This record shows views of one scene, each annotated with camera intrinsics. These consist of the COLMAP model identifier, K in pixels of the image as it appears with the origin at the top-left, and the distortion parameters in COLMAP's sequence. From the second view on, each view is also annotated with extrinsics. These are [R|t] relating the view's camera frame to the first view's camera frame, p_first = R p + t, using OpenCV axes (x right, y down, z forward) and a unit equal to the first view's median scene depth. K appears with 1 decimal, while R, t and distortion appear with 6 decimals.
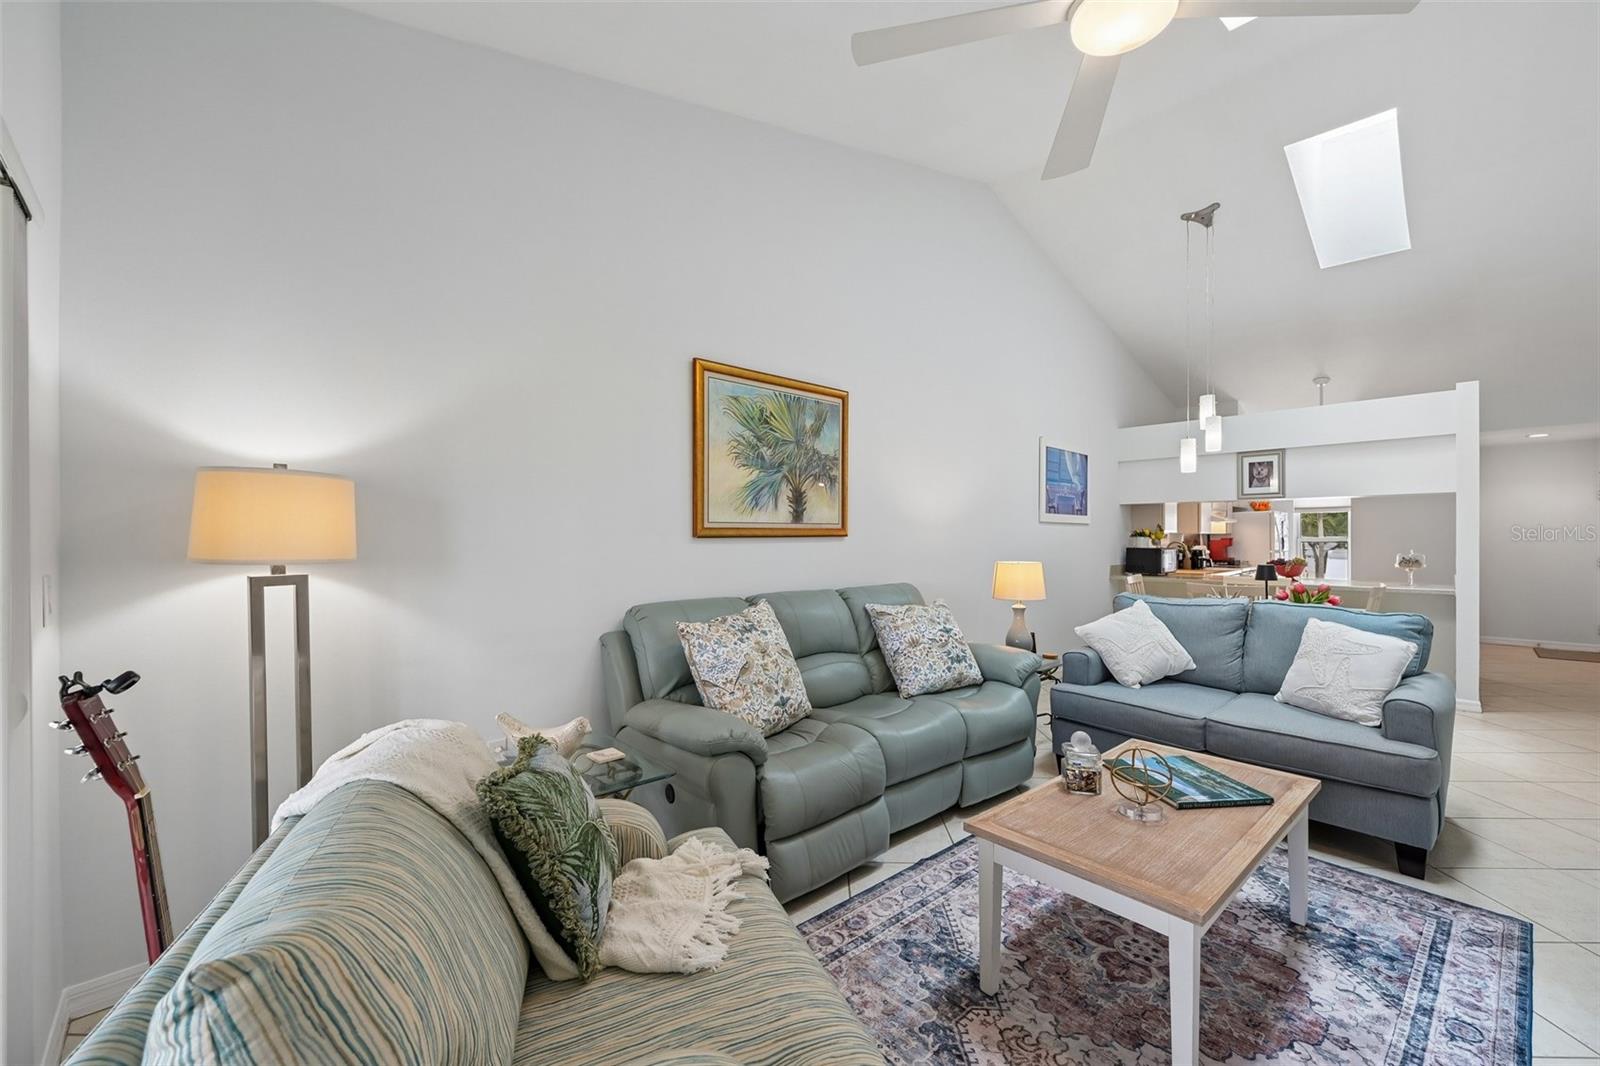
lens RADIAL K [[638.3, 0, 801.8], [0, 638.3, 536.2], [0, 0, 1]] dist [0.000858, -0.000031]
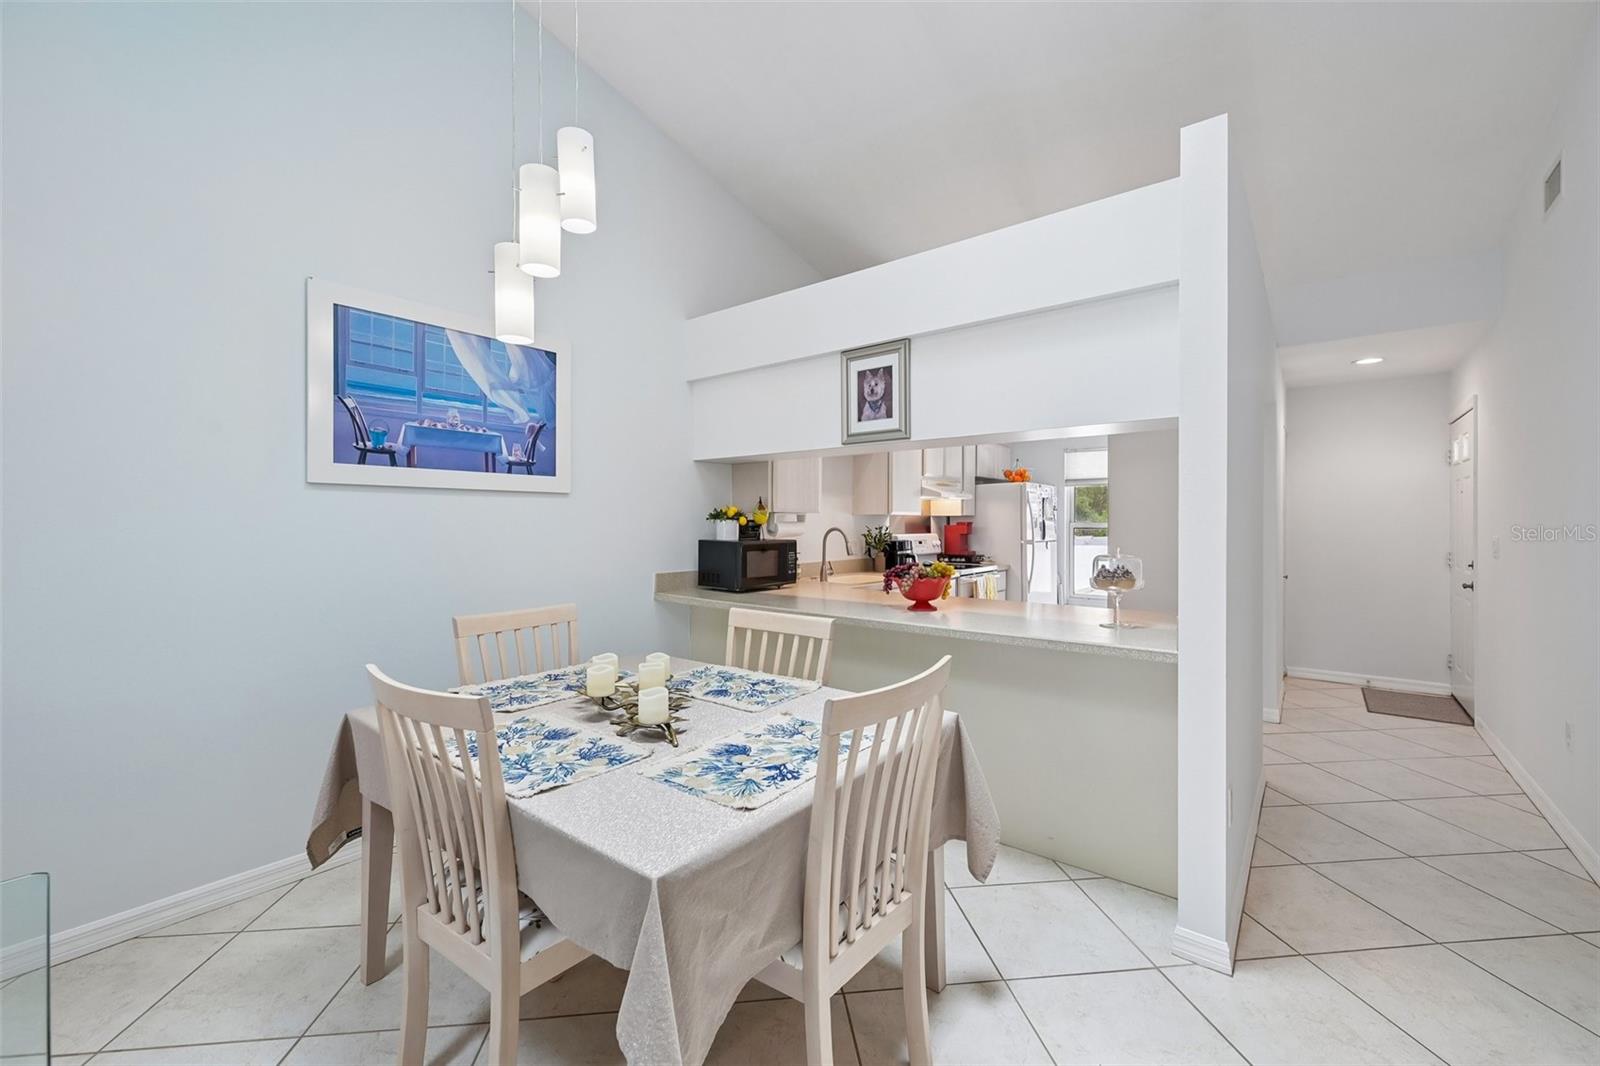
lens RADIAL K [[640.7, 0, 799.0], [0, 640.7, 526.3], [0, 0, 1]] dist [-0.000640, -0.000047]
pose [[0.991948, -0.001219, 0.126637, 1.069204], [0.000065, 0.999958, 0.009120, 0.003140], [-0.126643, -0.009038, 0.991907, 0.918812]]
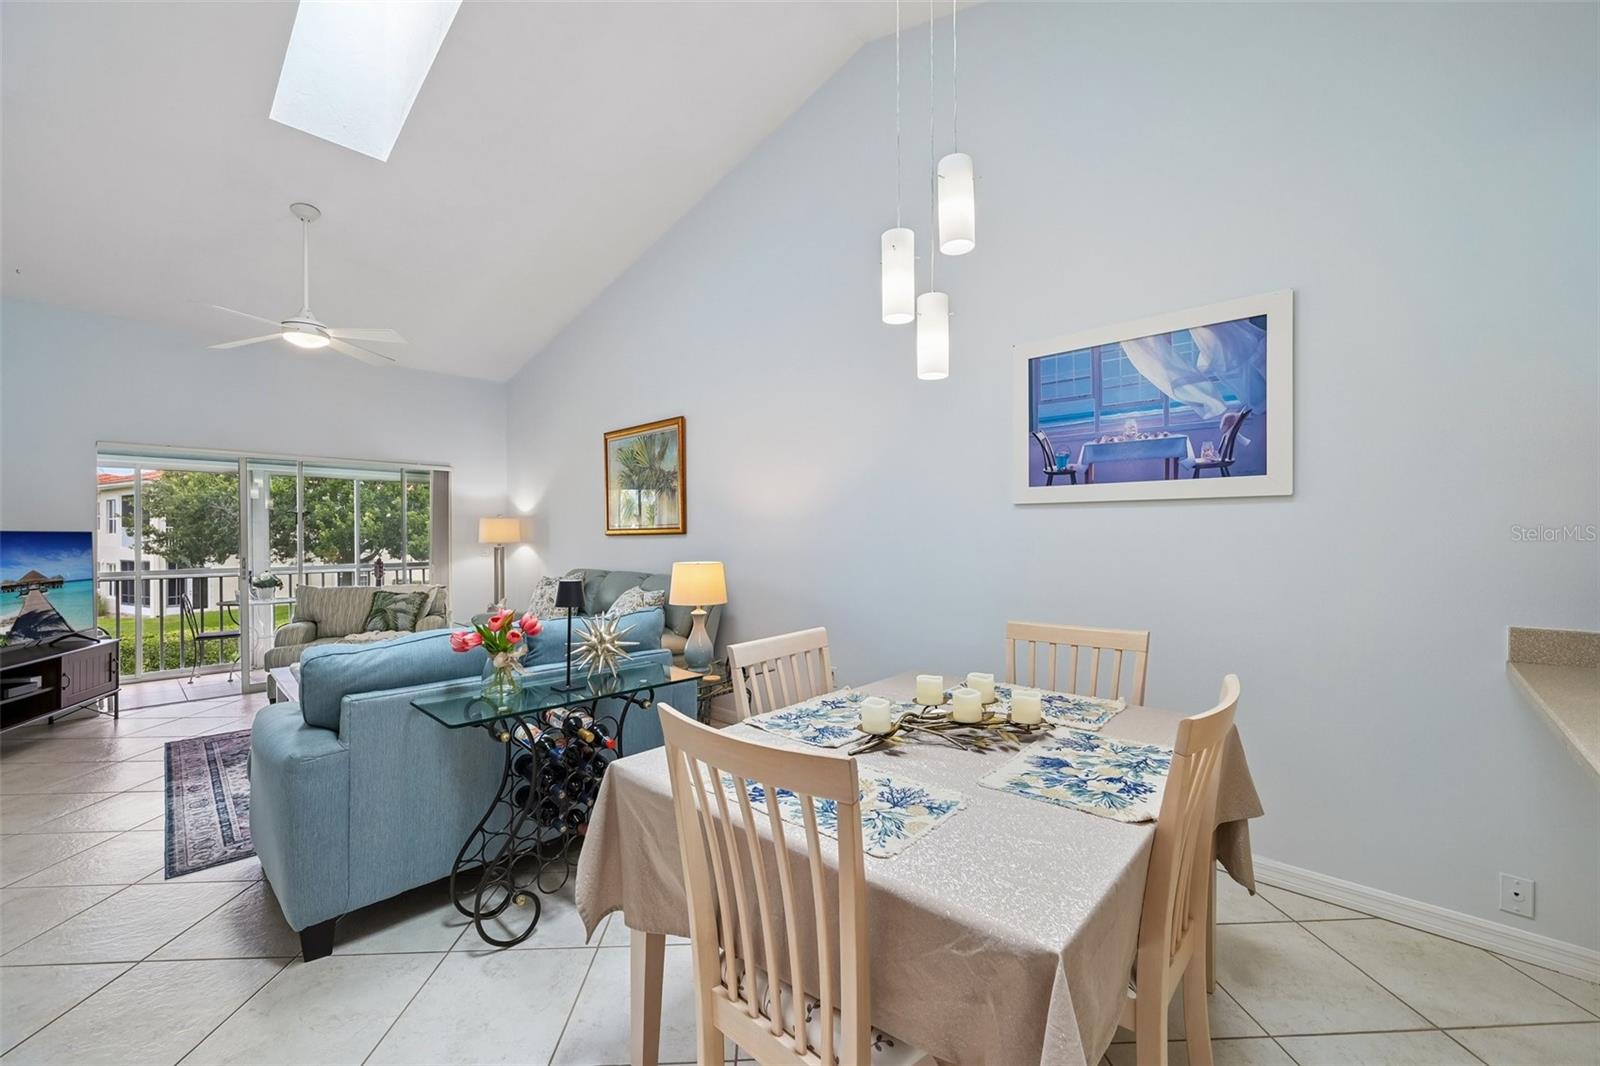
lens RADIAL K [[638.3, 0, 801.8], [0, 638.3, 536.2], [0, 0, 1]] dist [0.000858, -0.000031]
pose [[0.068249, 0.003241, -0.997663, 1.507331], [0.006853, 0.999970, 0.003717, 0.001390], [0.997645, -0.007091, 0.068225, 1.317065]]
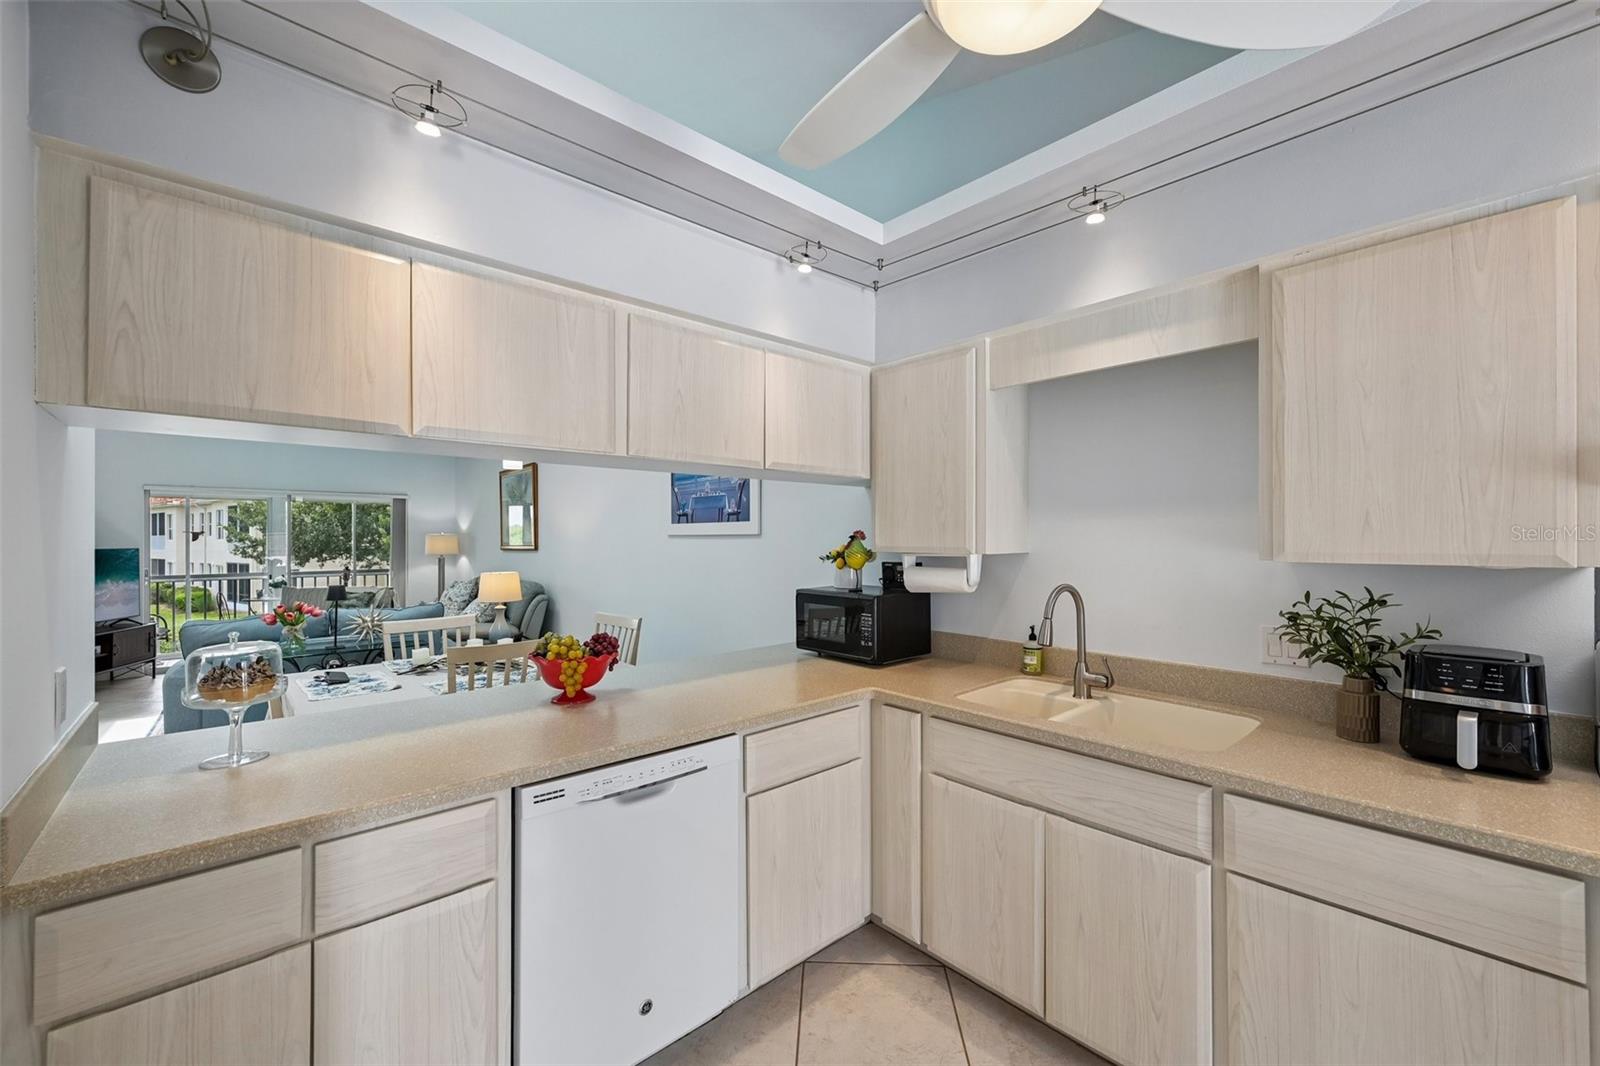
lens RADIAL K [[638.3, 0, 801.8], [0, 638.3, 536.2], [0, 0, 1]] dist [0.000858, -0.000031]
pose [[-0.029485, -0.002135, -0.999563, 1.952974], [0.007795, 0.999967, -0.002366, -0.030638], [0.999535, -0.007861, -0.029467, 1.999809]]
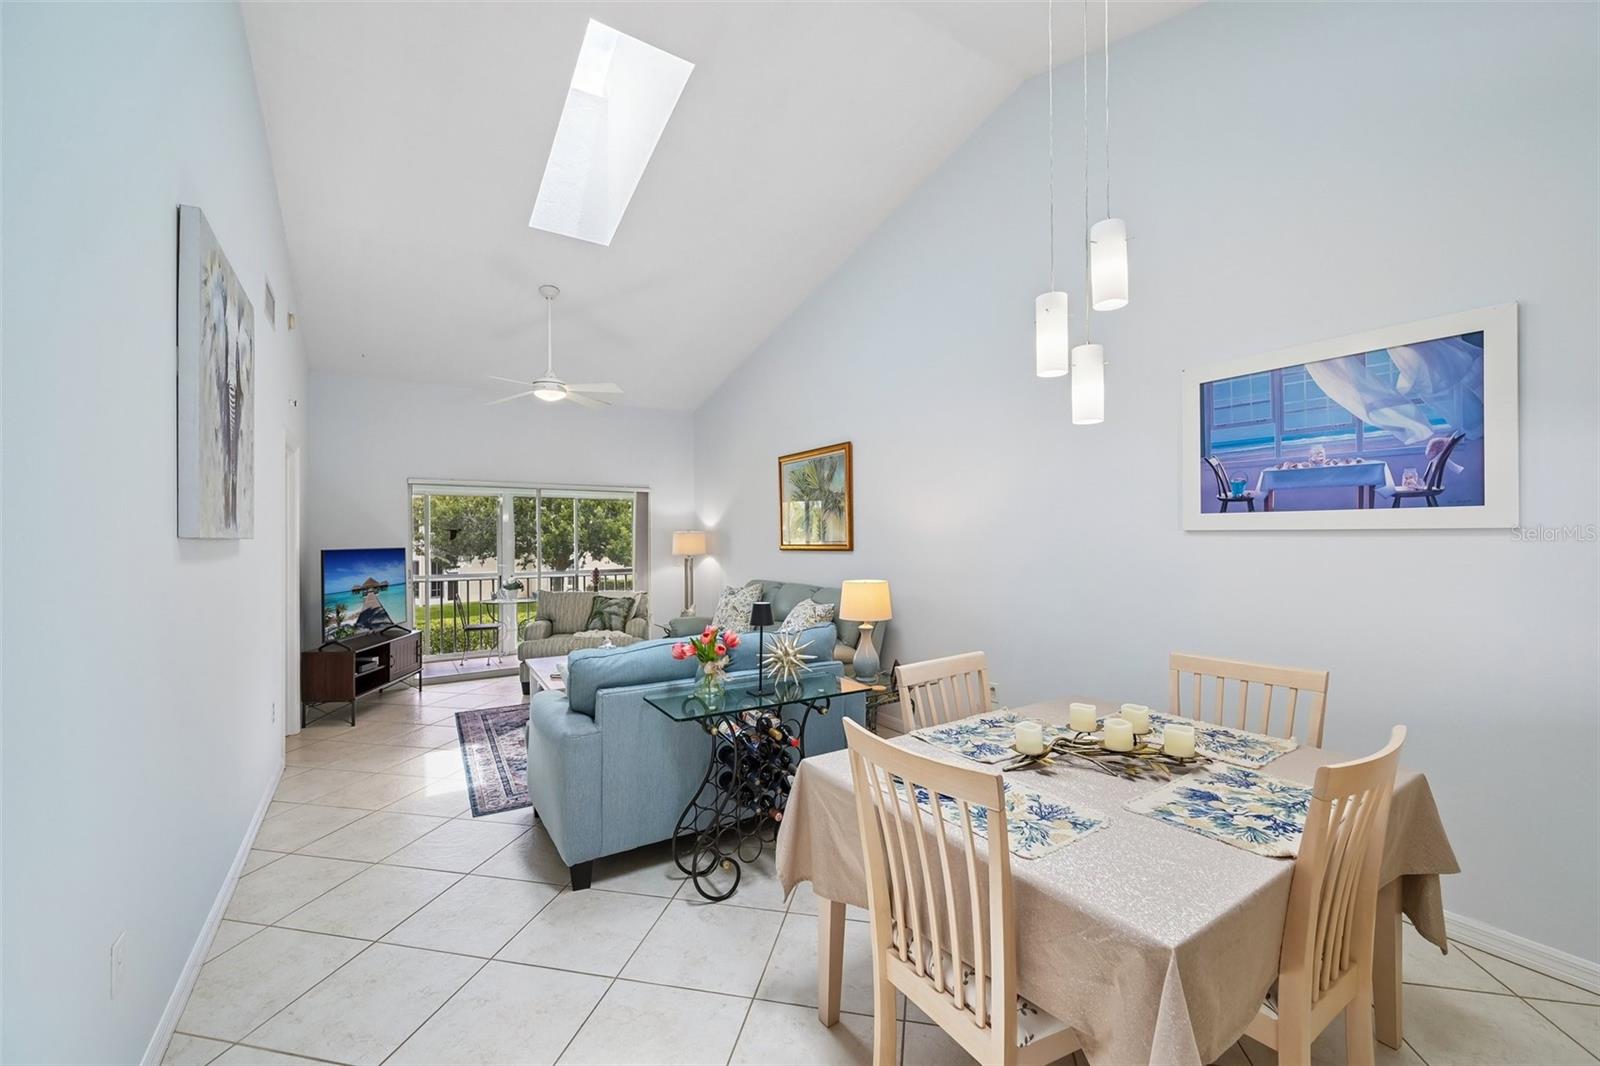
lens RADIAL K [[638.3, 0, 801.8], [0, 638.3, 536.2], [0, 0, 1]] dist [0.000858, -0.000031]
pose [[-0.181428, 0.000555, -0.983404, 1.600494], [0.008425, 0.999964, -0.000990, -0.034100], [0.983368, -0.008465, -0.181426, 1.314879]]
